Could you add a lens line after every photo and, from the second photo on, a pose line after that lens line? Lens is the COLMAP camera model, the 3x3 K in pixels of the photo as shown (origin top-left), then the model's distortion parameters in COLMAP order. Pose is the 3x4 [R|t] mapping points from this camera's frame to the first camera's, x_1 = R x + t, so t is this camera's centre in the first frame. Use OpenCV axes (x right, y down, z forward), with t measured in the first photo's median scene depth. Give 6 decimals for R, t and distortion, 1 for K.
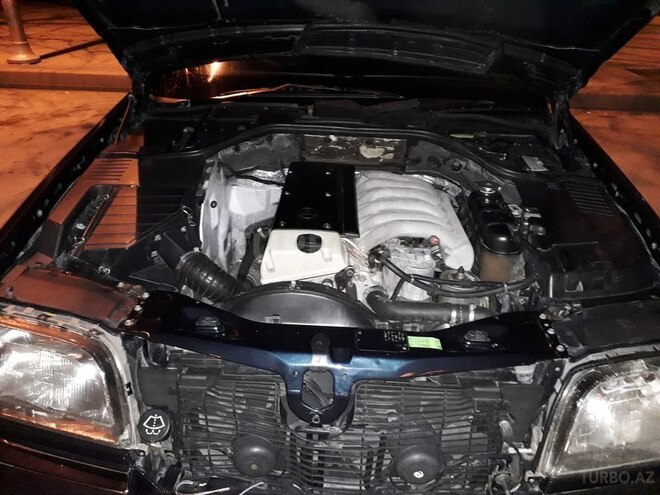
lens RADIAL K [[537.3, 0, 329.4], [0, 537.3, 247.0], [0, 0, 1]] dist [-0.013390, -0.012491]
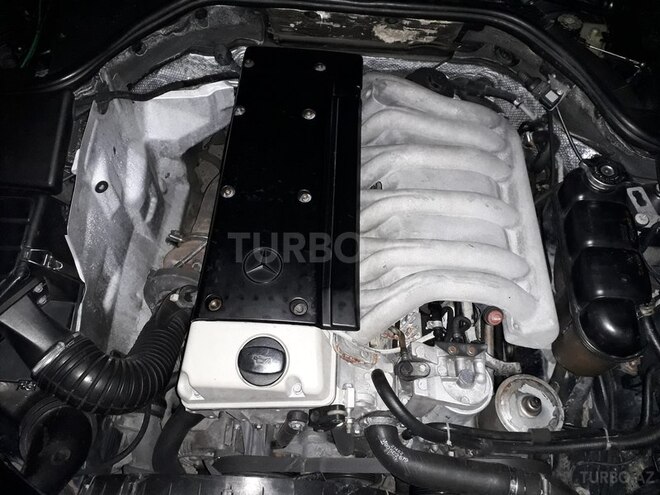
lens RADIAL K [[537.3, 0, 329.2], [0, 537.3, 248.3], [0, 0, 1]] dist [-0.013390, -0.012491]
pose [[0.999726, 0.023110, -0.003585, 0.019918], [-0.017913, 0.855238, 0.517925, -0.276753], [0.015035, -0.517720, 0.855418, 0.435296]]
